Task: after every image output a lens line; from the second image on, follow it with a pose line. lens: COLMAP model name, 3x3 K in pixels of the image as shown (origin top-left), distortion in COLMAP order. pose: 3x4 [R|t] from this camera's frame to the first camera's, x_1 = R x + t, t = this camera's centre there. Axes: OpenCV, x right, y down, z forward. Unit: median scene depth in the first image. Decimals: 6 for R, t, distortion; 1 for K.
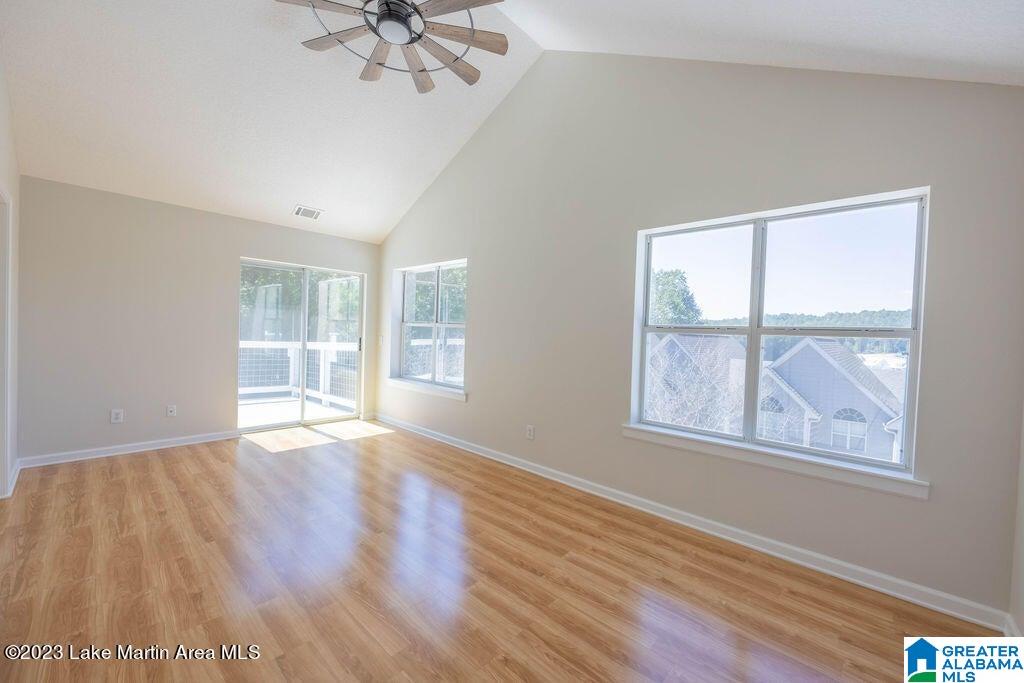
lens RADIAL K [[407.6, 0, 510.1], [0, 407.6, 342.1], [0, 0, 1]] dist [-0.000192, -0.000002]
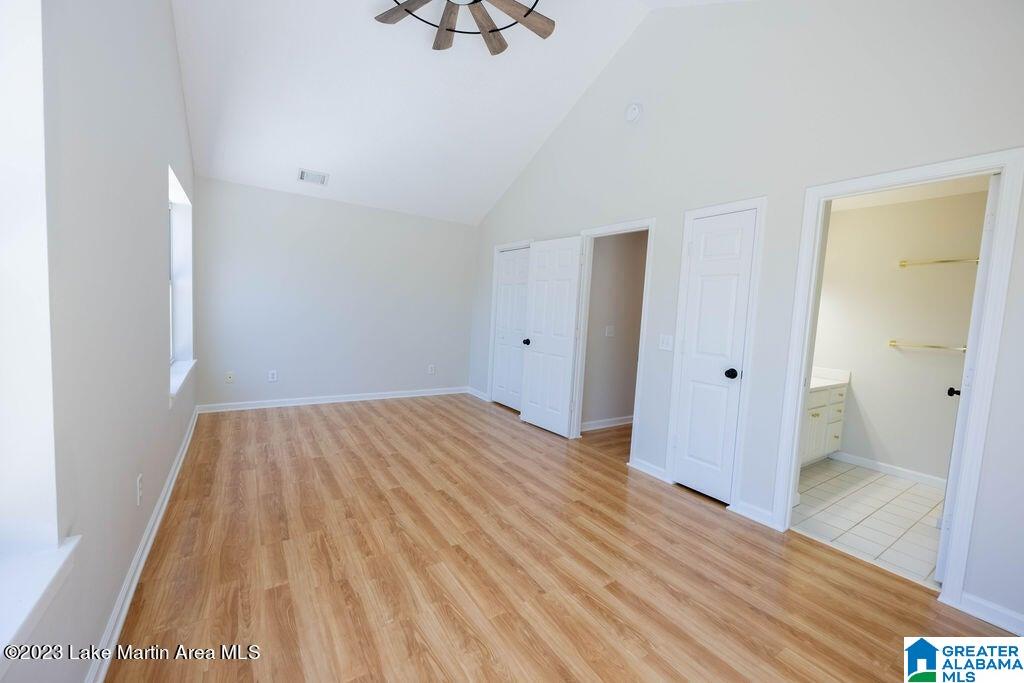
lens RADIAL K [[407.6, 0, 512.9], [0, 407.6, 338.6], [0, 0, 1]] dist [-0.000192, -0.000002]
pose [[-0.971329, -0.101702, 0.214888, -0.656589], [-0.079803, 0.990915, 0.108256, -0.074051], [-0.223945, 0.088003, -0.970620, 1.845938]]
